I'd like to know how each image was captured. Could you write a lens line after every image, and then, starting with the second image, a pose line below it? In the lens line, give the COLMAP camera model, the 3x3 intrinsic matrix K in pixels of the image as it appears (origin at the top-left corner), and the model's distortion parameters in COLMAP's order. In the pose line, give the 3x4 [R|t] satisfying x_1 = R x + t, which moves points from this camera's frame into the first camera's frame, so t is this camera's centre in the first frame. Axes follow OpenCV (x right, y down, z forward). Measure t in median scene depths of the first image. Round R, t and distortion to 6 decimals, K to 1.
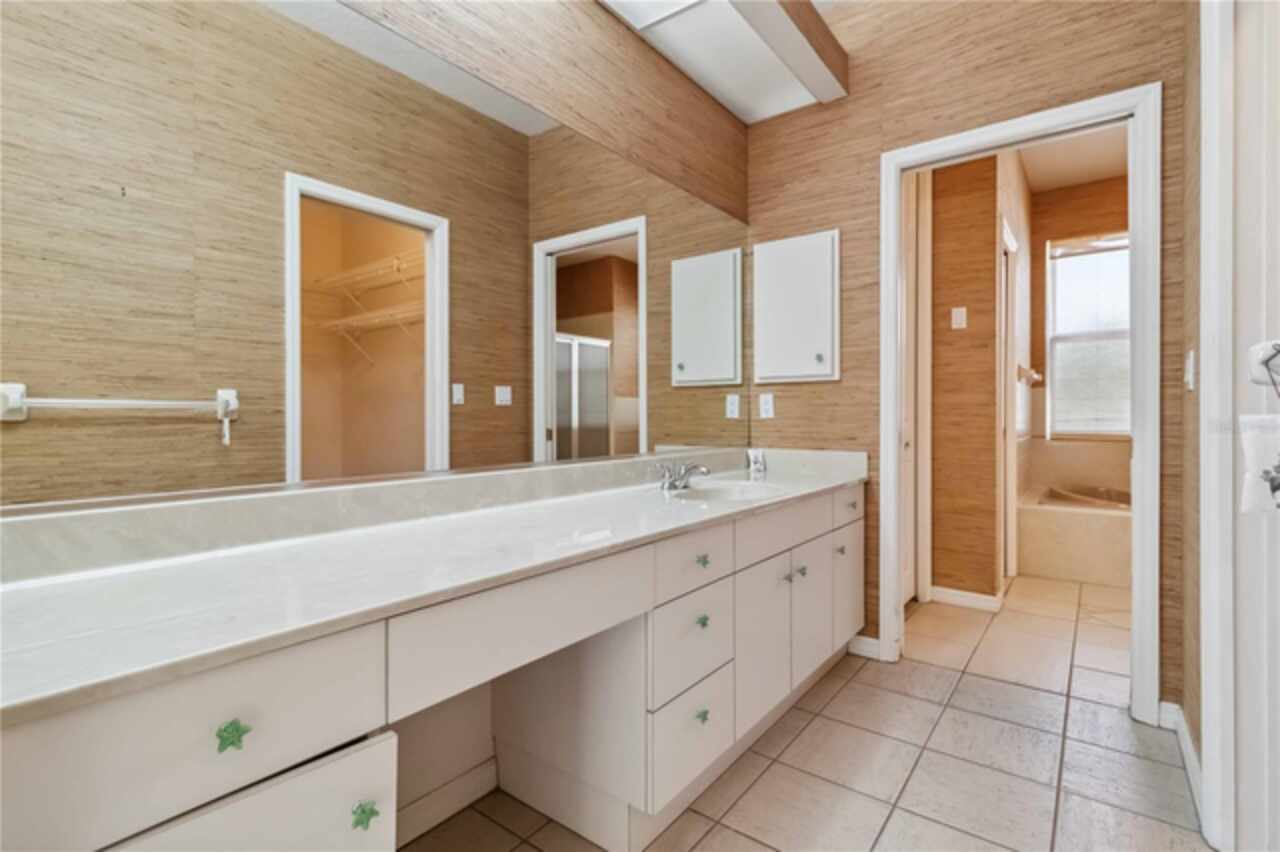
lens RADIAL K [[597.0, 0, 641.8], [0, 597.0, 416.4], [0, 0, 1]] dist [0.003411, 0.000598]
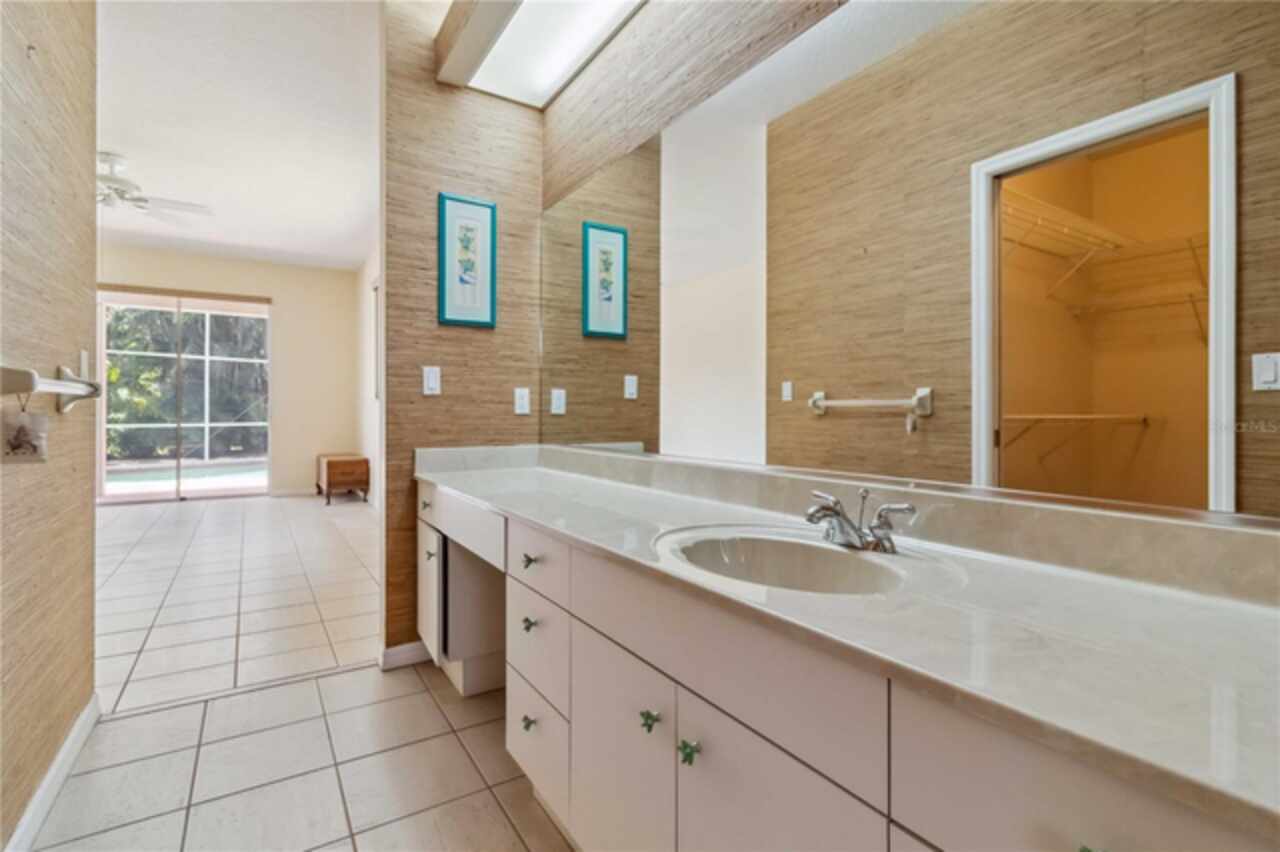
lens RADIAL K [[597.0, 0, 641.8], [0, 597.0, 416.4], [0, 0, 1]] dist [0.003411, 0.000598]
pose [[-0.343734, 0.006533, -0.939044, 0.548989], [-0.004055, 0.999956, 0.008441, 0.001307], [0.939058, 0.006709, -0.343692, 0.867244]]
